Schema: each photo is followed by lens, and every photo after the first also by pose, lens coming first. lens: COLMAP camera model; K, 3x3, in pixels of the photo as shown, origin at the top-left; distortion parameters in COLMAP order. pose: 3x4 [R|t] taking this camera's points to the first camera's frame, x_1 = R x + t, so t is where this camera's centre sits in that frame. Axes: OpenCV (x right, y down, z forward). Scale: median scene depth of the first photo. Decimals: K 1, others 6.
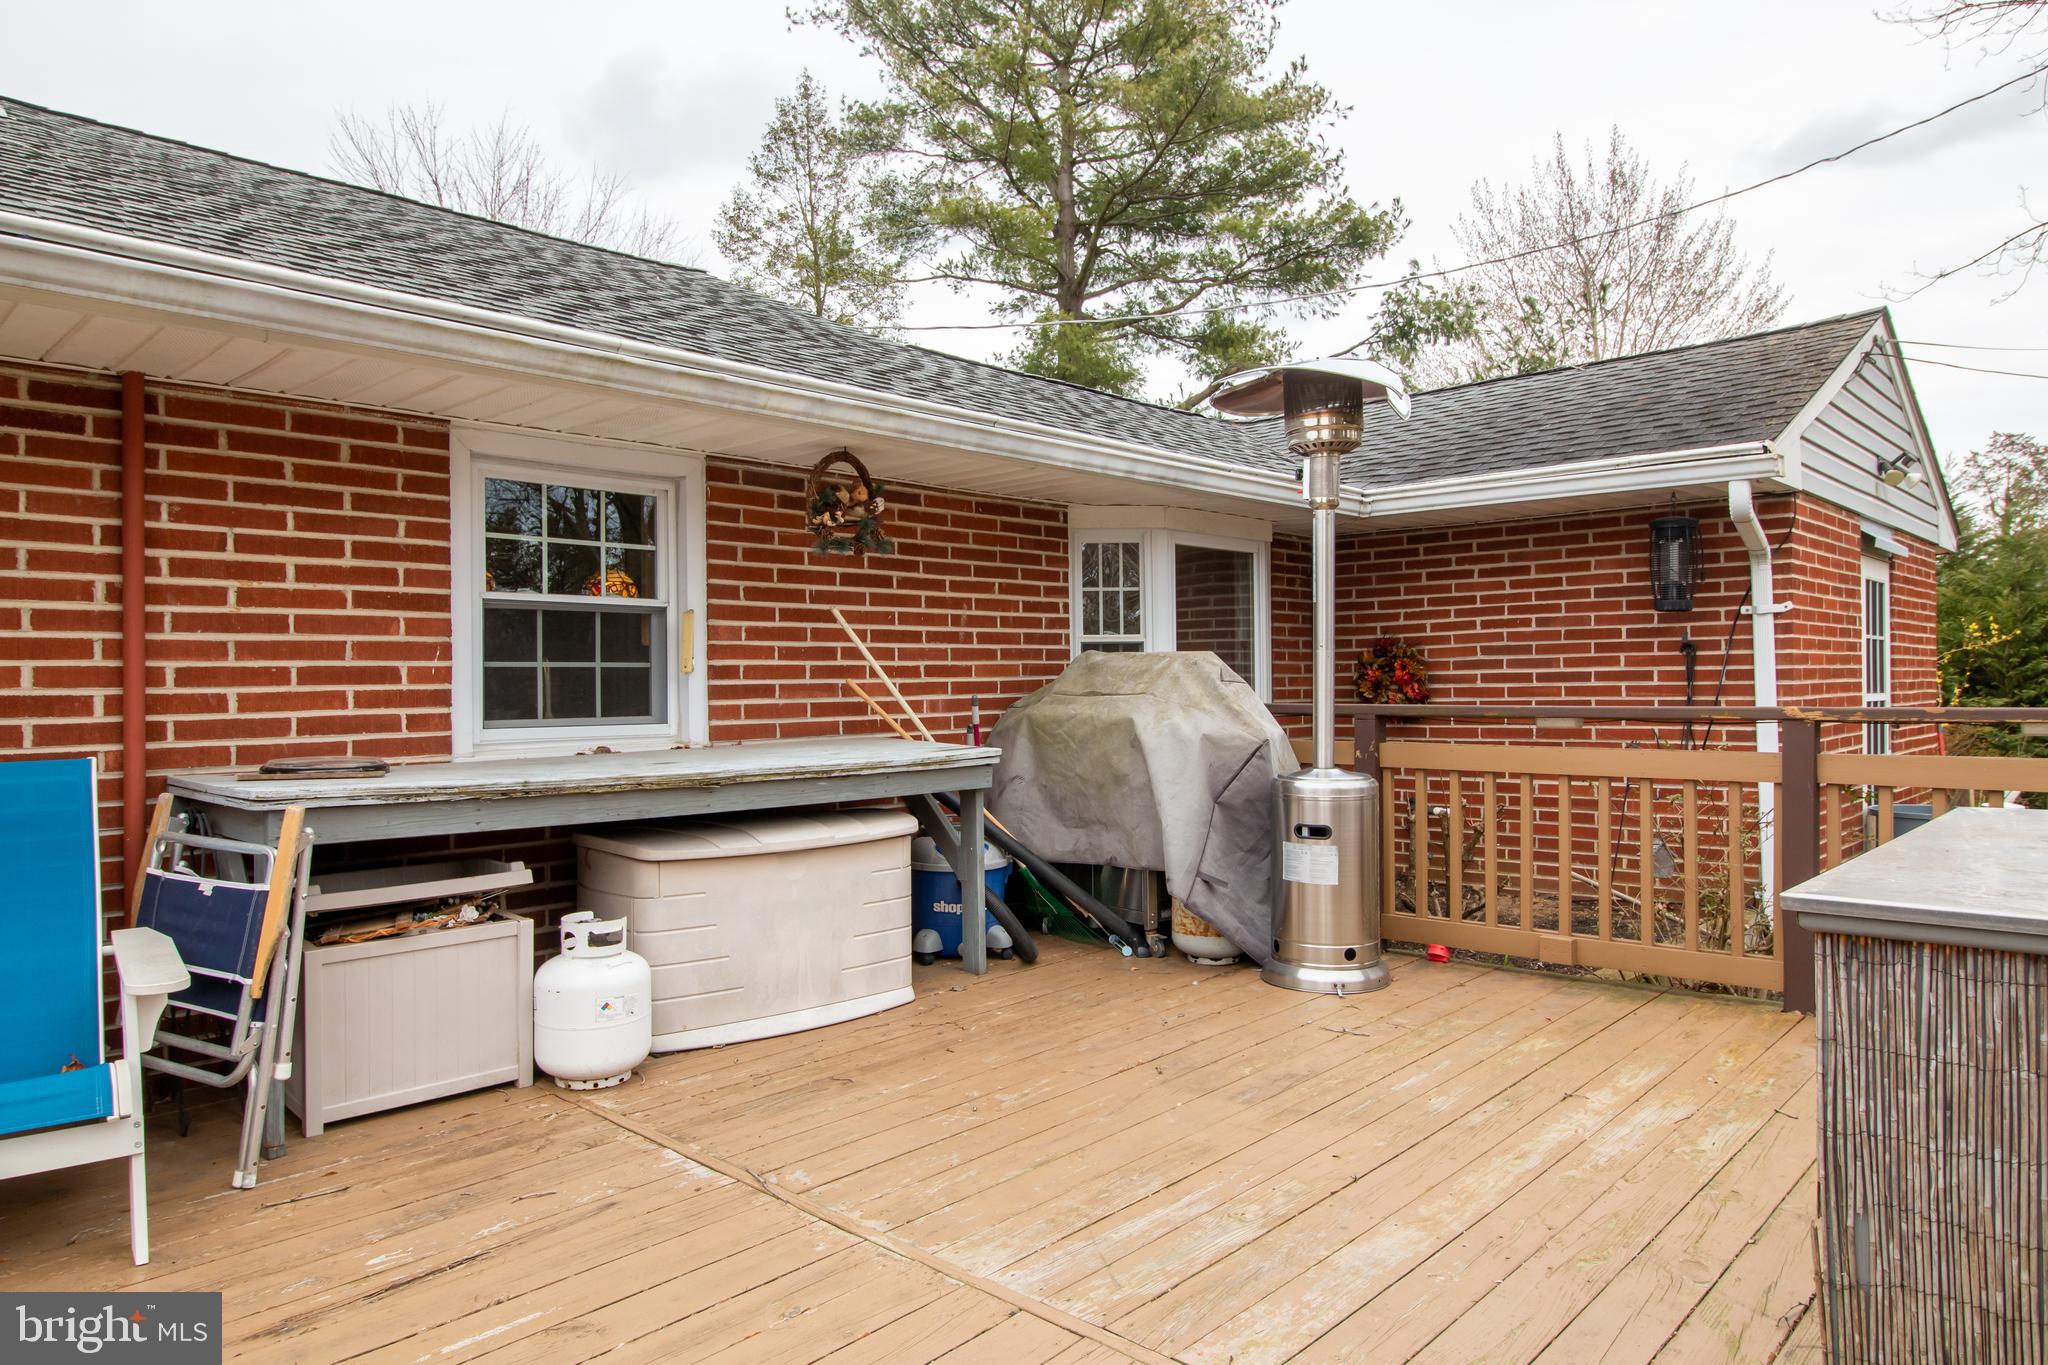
lens RADIAL K [[1306.2, 0, 1021.2], [0, 1306.2, 677.7], [0, 0, 1]] dist [0.005495, -0.001042]
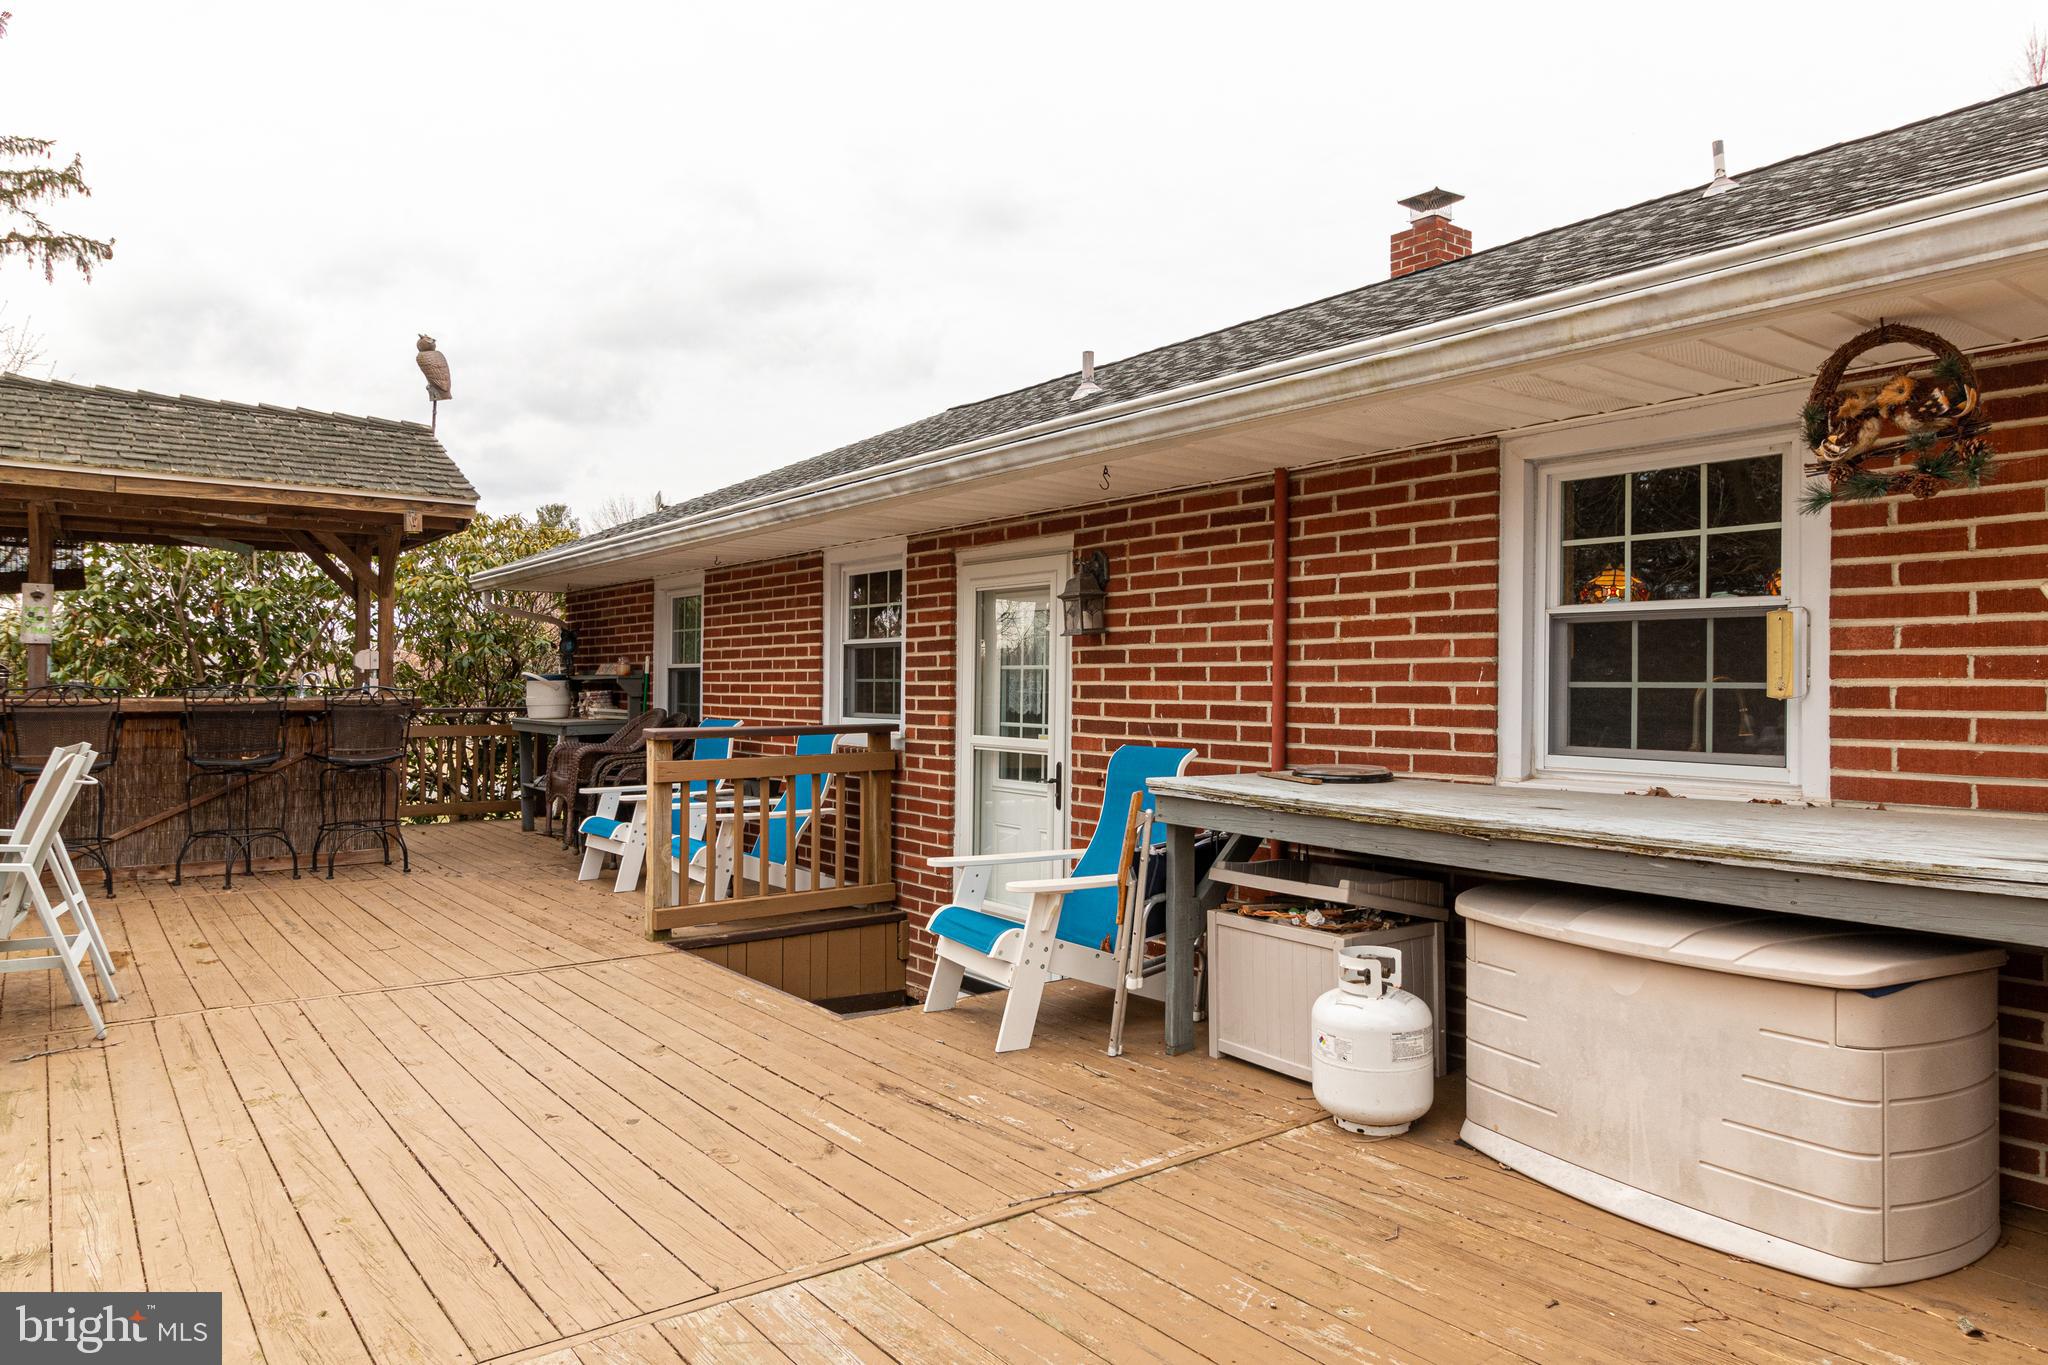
lens RADIAL K [[1306.2, 0, 1032.3], [0, 1306.2, 677.8], [0, 0, 1]] dist [0.005495, -0.001042]
pose [[-0.172203, 0.001783, -0.985060, 0.654435], [-0.004003, 0.999989, 0.002510, -0.018557], [0.985053, 0.004376, -0.172194, 0.922720]]
